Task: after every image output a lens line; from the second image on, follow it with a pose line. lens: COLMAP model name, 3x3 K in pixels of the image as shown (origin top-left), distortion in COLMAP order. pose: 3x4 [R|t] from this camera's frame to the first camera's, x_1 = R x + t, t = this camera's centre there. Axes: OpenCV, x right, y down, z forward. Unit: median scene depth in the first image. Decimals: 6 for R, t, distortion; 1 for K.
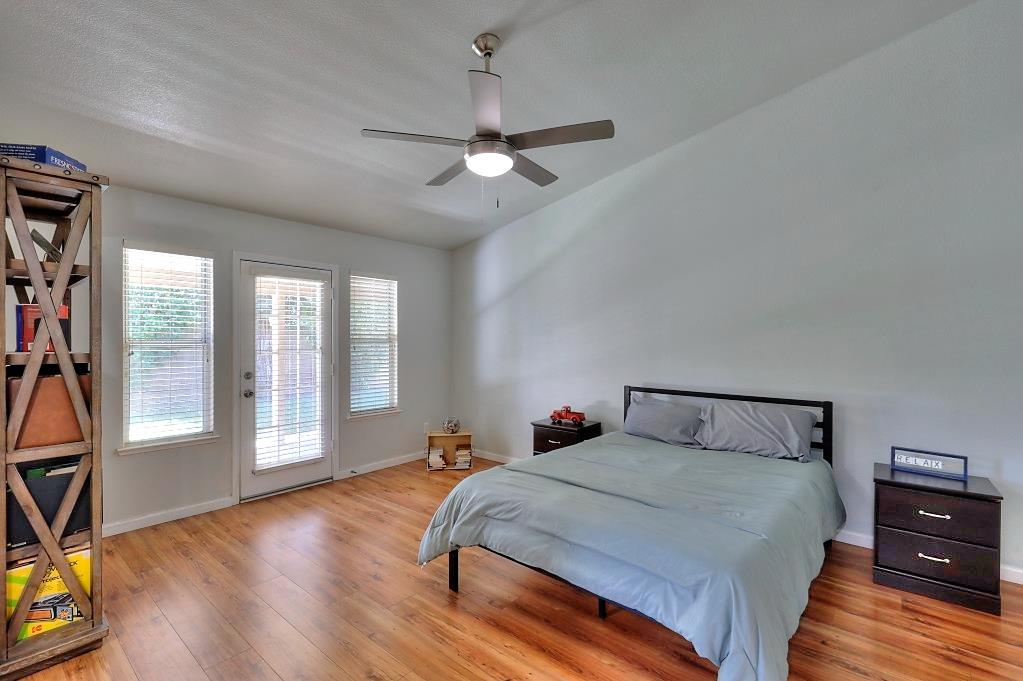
lens RADIAL K [[464.0, 0, 513.1], [0, 464.0, 341.0], [0, 0, 1]] dist [0.002268, 0.000535]
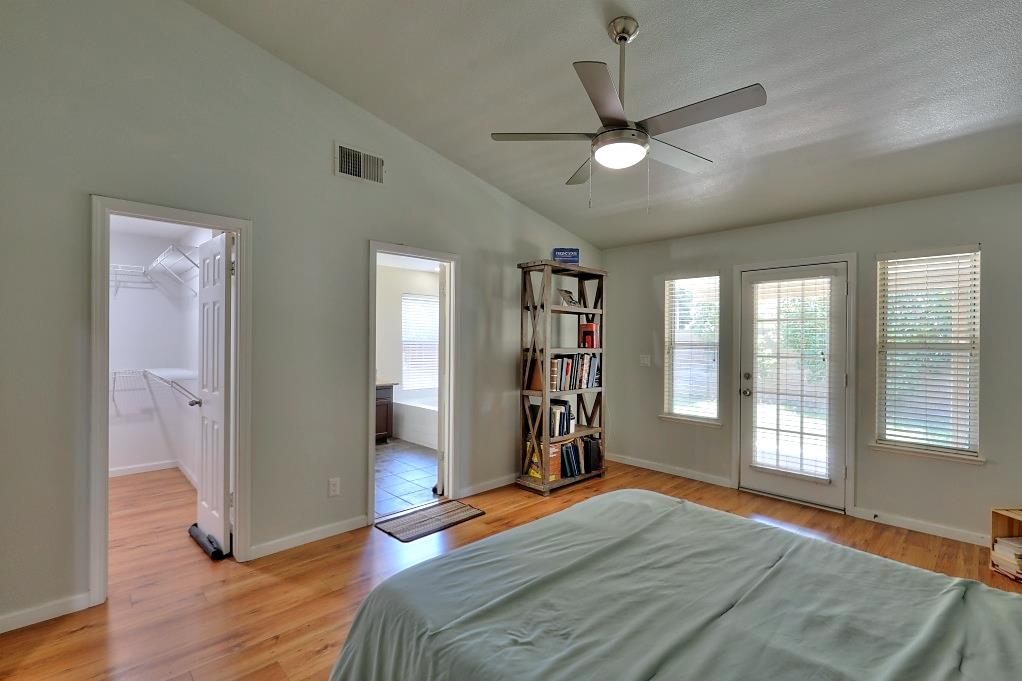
lens RADIAL K [[463.6, 0, 514.9], [0, 463.6, 340.2], [0, 0, 1]] dist [0.002268, 0.000535]
pose [[-0.127551, -0.006497, -0.991811, 0.577467], [-0.011641, 0.999919, -0.005053, 0.001786], [0.991764, 0.010901, -0.127617, 0.587925]]
